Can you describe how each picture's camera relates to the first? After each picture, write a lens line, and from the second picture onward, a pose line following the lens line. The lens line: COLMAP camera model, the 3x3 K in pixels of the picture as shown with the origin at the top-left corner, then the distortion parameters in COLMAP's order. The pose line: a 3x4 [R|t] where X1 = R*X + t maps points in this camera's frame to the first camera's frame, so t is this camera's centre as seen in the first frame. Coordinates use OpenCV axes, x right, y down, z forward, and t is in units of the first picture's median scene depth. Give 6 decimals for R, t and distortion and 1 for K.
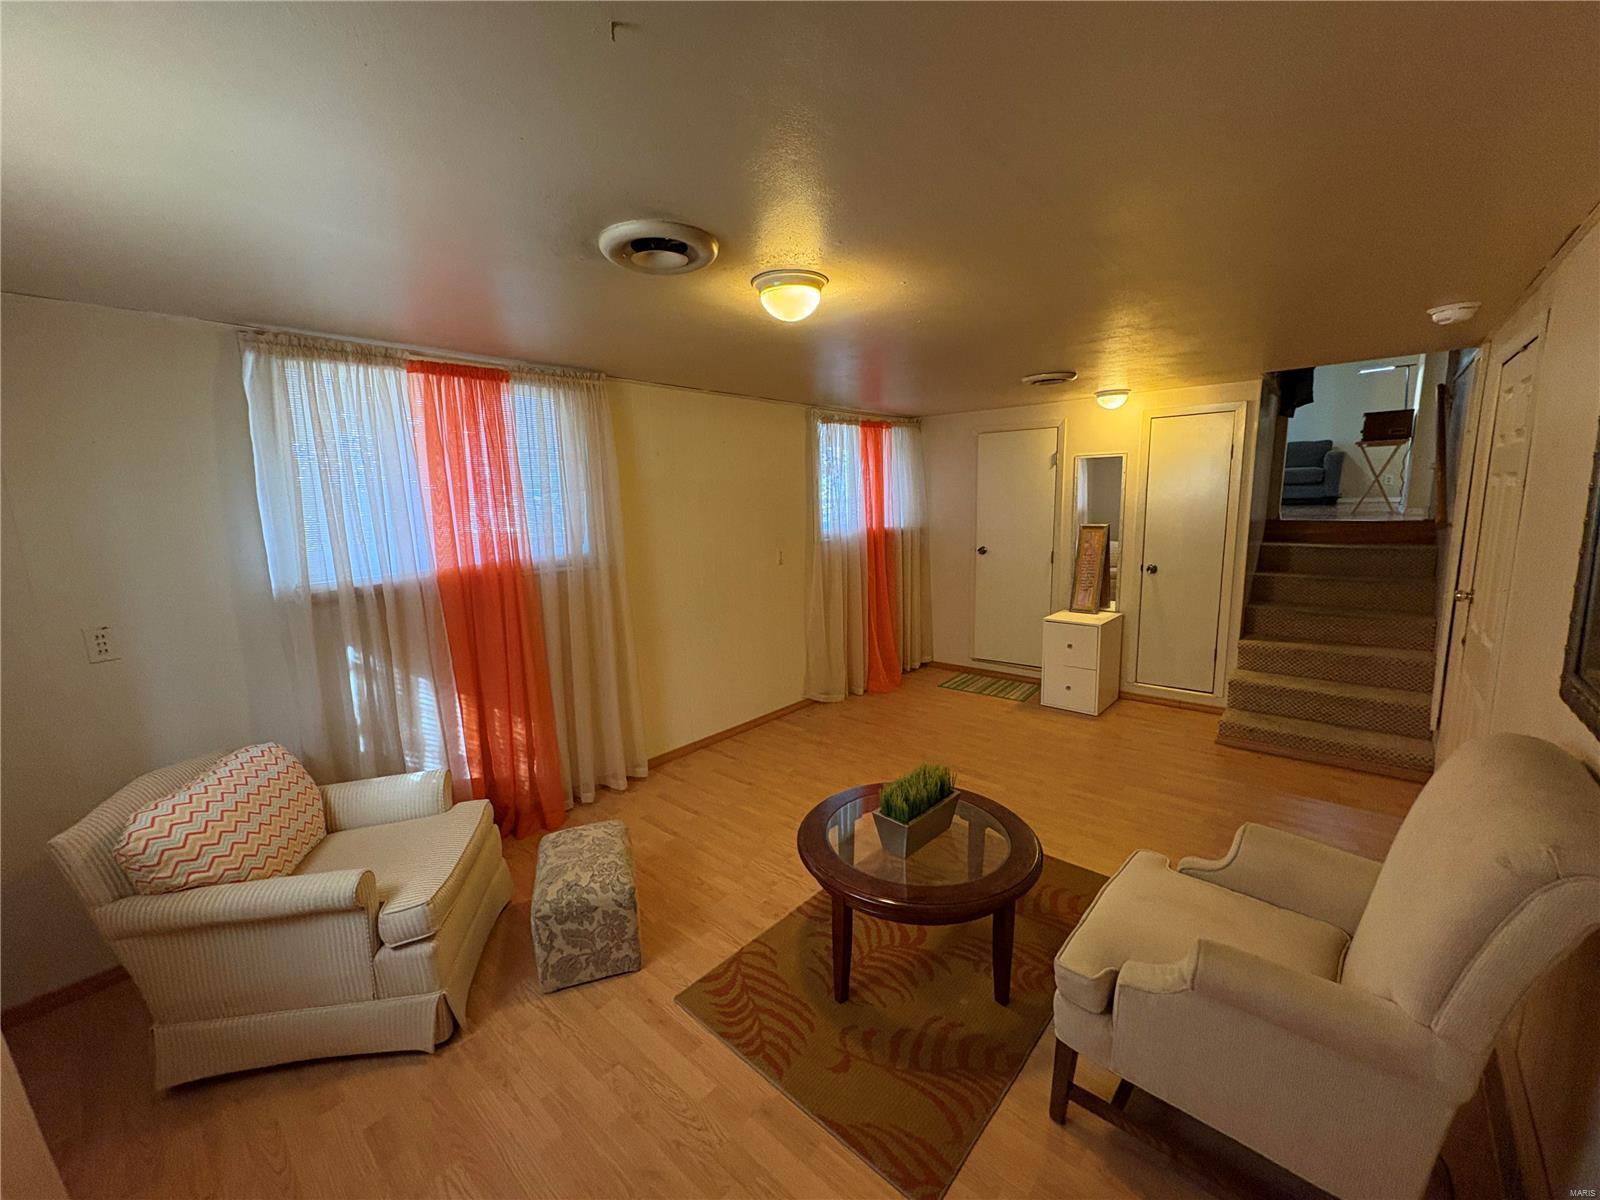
lens RADIAL K [[638.3, 0, 800.0], [0, 638.3, 600.0], [0, 0, 1]] dist [0.001658, 0.000196]
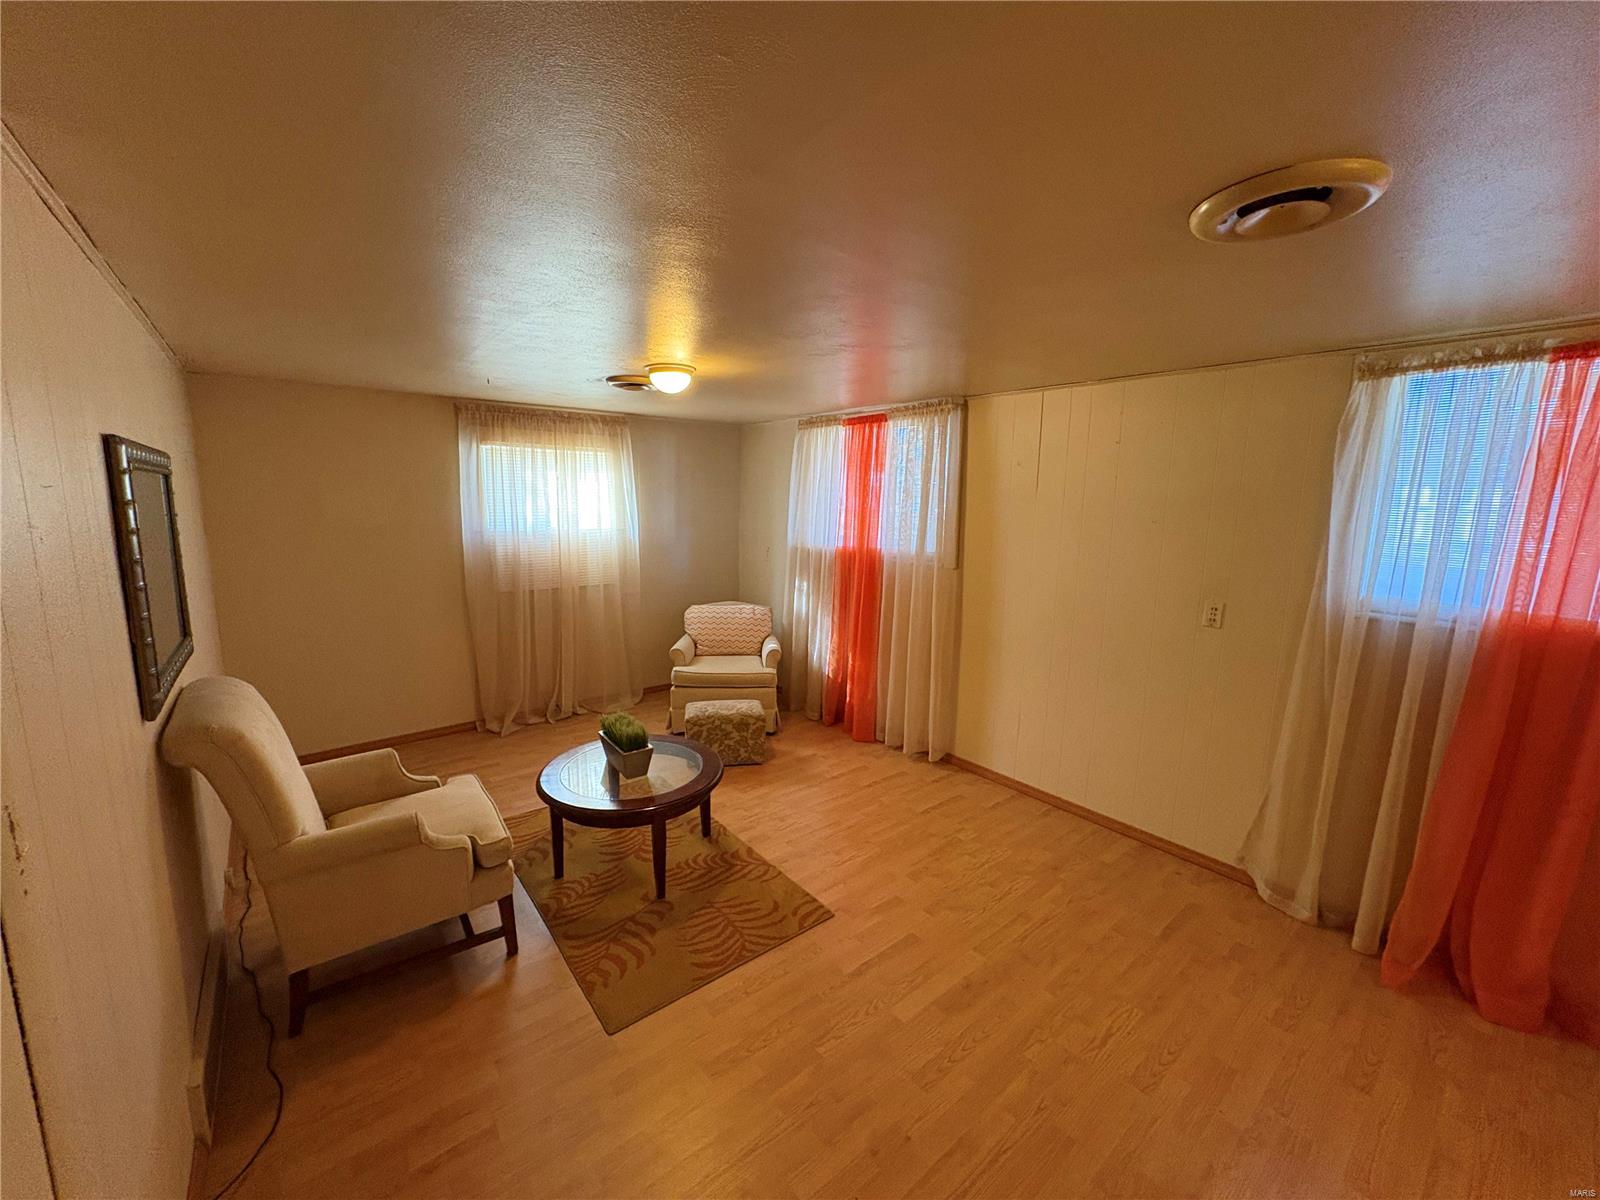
lens RADIAL K [[638.3, 0, 800.0], [0, 638.3, 600.0], [0, 0, 1]] dist [0.001658, 0.000196]
pose [[-0.165993, 0.178700, -0.969800, 0.897833], [-0.174433, 0.962615, 0.207232, -0.197905], [0.970577, 0.203565, -0.128616, 0.963470]]
